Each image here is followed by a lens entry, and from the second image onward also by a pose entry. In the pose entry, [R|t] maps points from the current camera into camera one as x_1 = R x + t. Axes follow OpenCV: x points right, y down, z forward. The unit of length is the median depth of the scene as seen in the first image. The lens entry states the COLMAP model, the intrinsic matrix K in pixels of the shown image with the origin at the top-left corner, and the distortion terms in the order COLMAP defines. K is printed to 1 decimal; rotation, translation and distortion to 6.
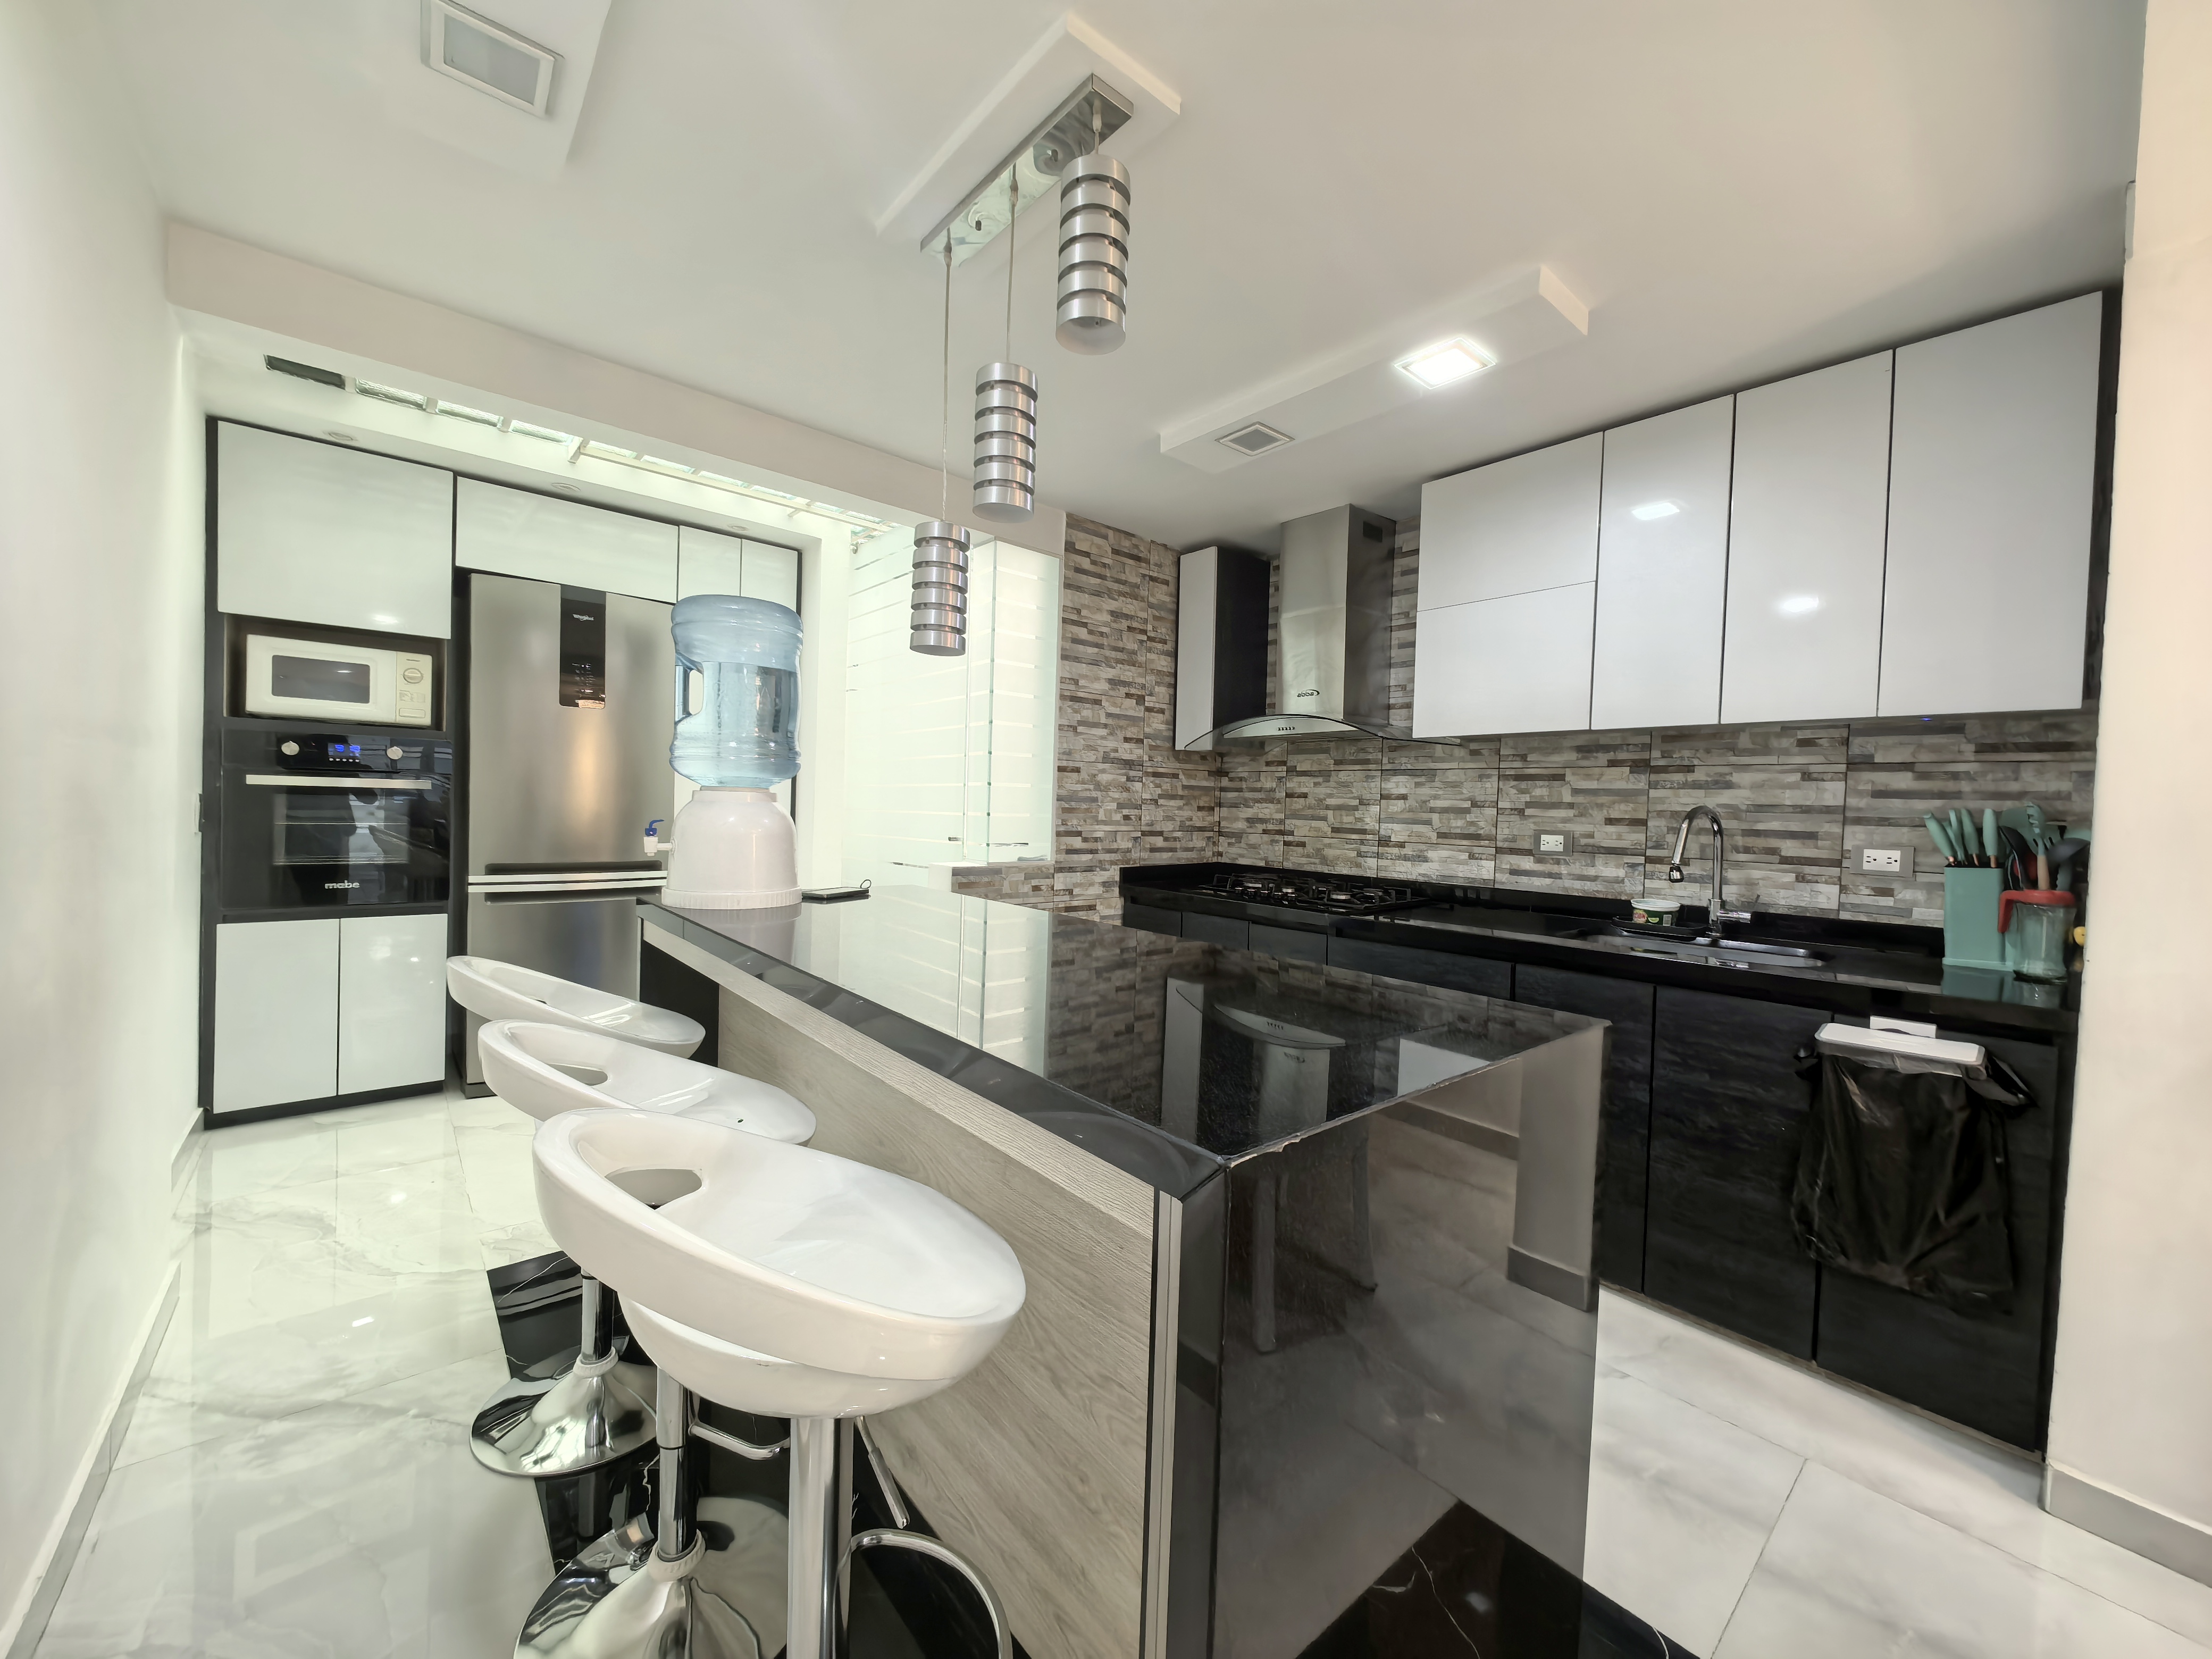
lens RADIAL K [[859.7, 0, 1110.2], [0, 859.7, 827.3], [0, 0, 1]] dist [0.001183, -0.000359]
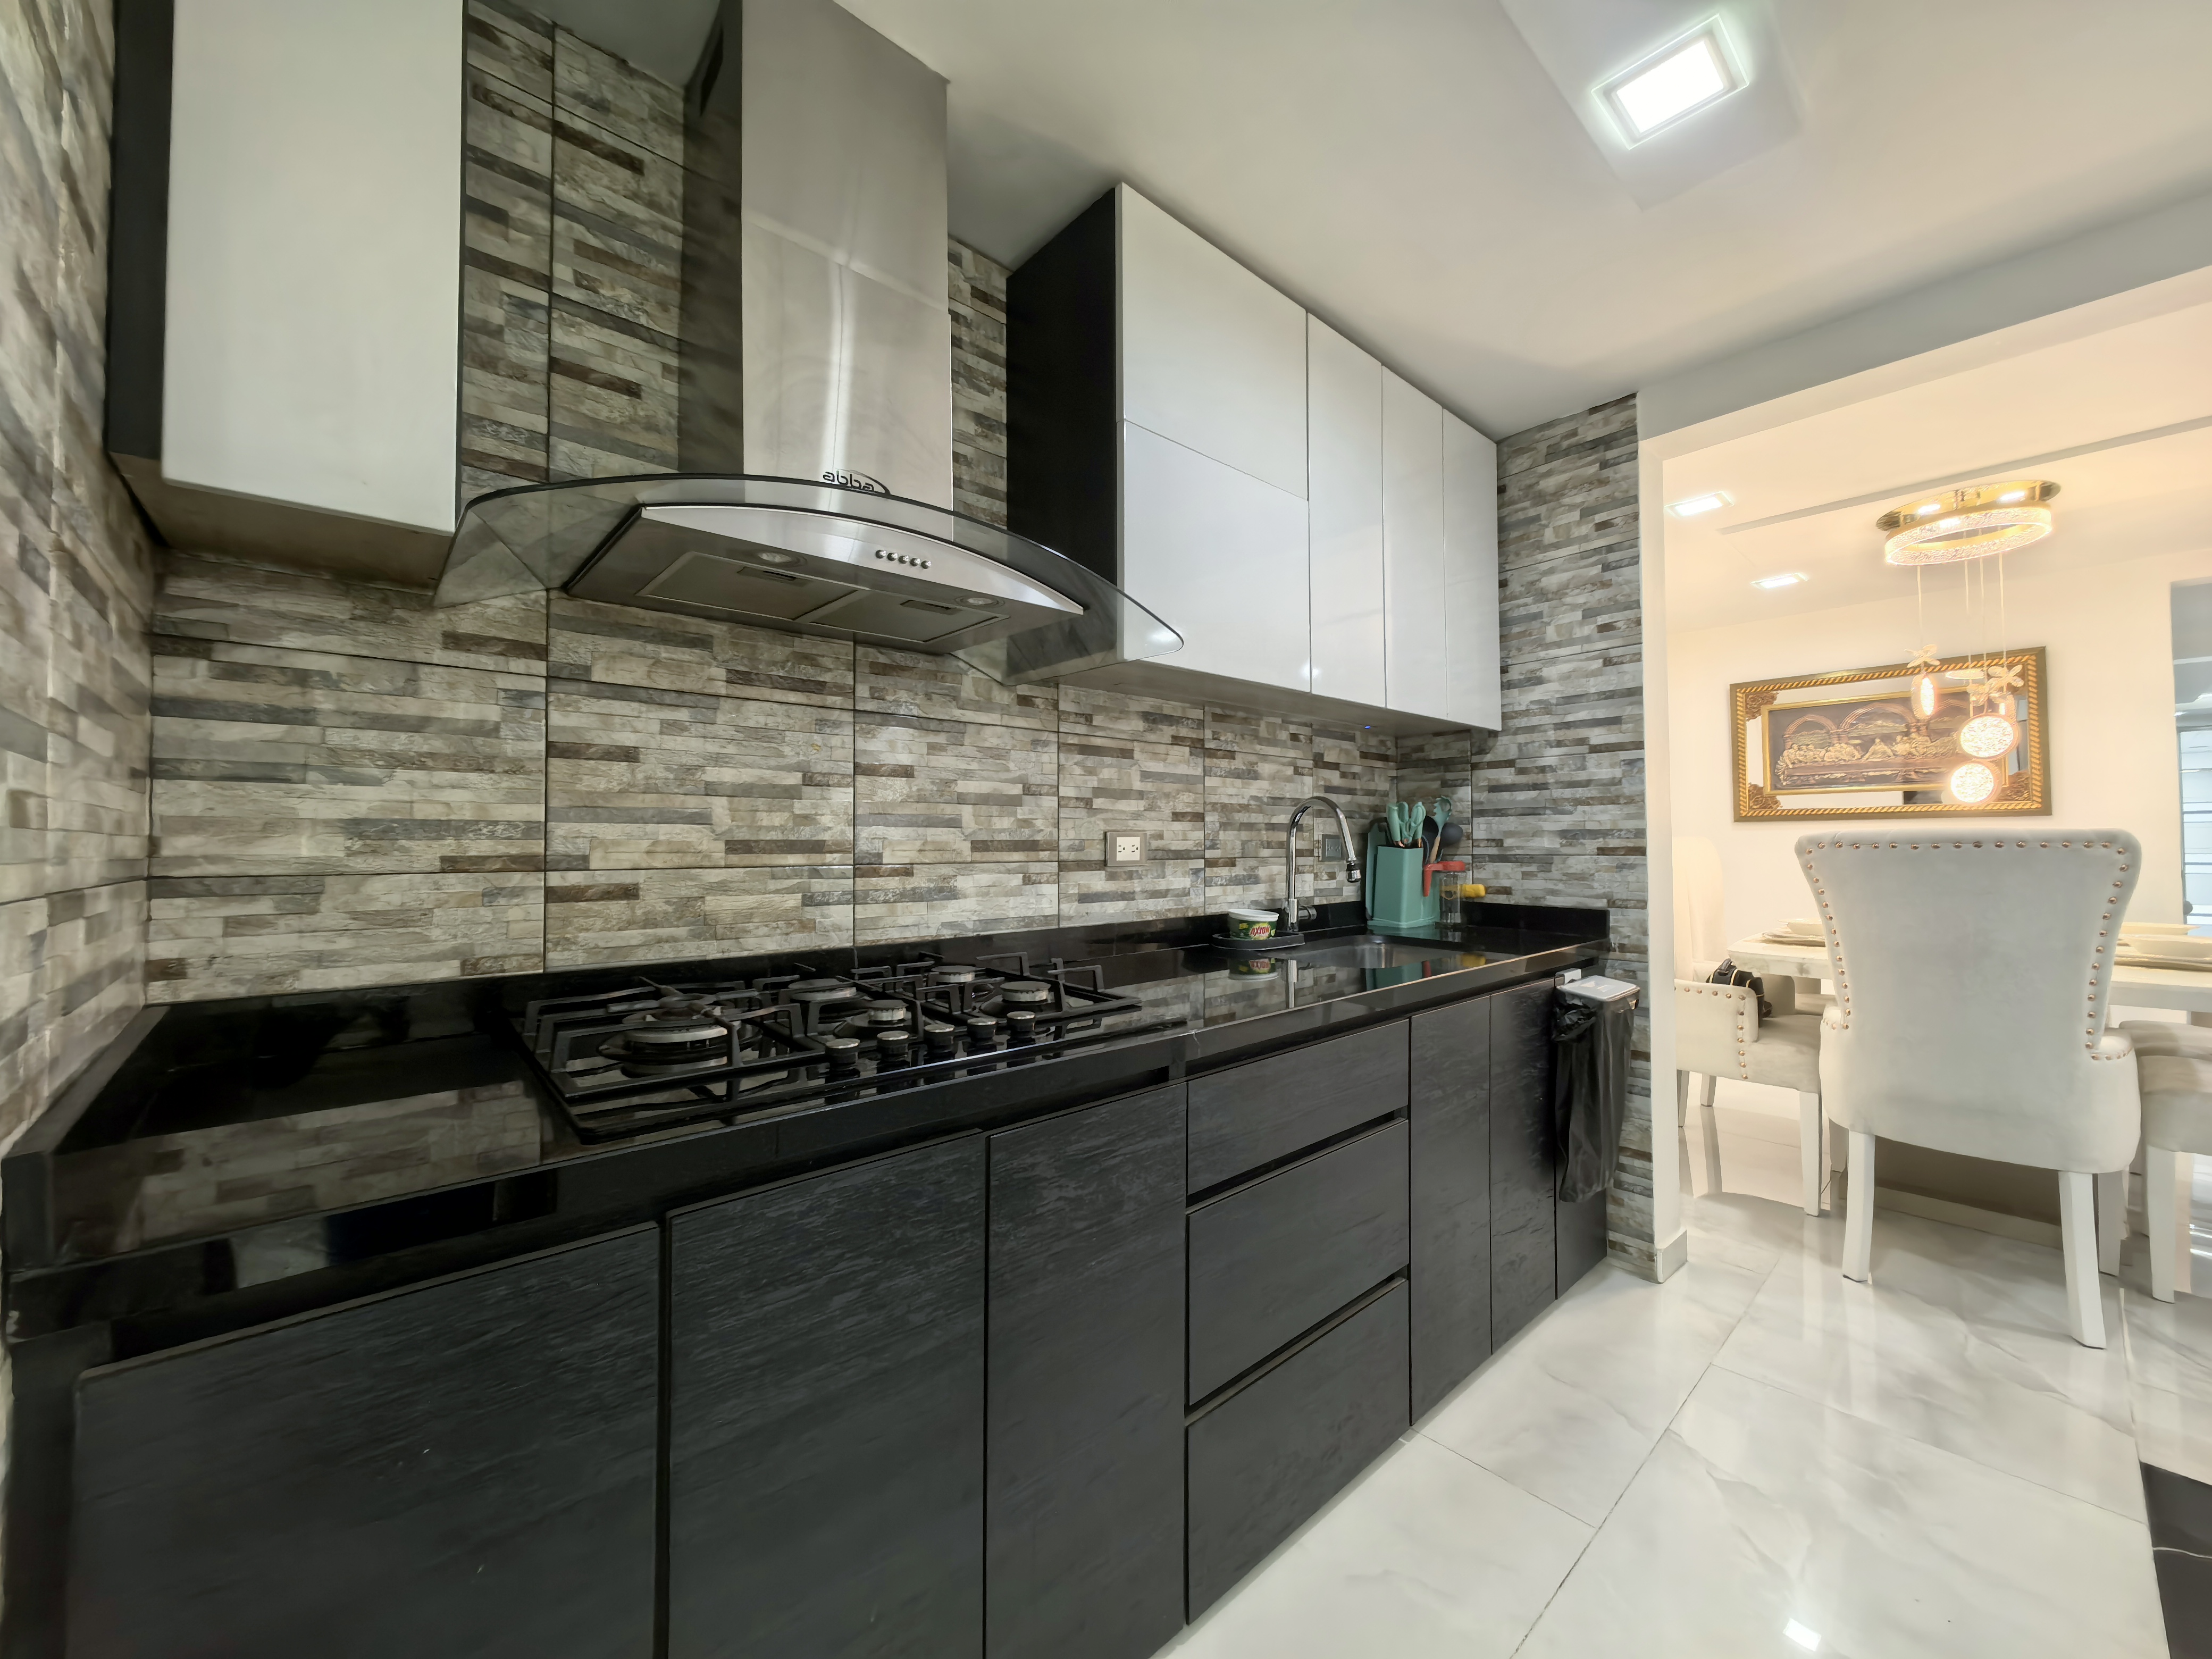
lens RADIAL K [[861.9, 0, 1114.2], [0, 861.9, 831.8], [0, 0, 1]] dist [0.003017, -0.000067]
pose [[-0.029337, -0.012417, 0.999492, -0.156245], [0.029112, 0.999488, 0.013272, -0.004247], [-0.999146, 0.029487, -0.028960, 0.917360]]
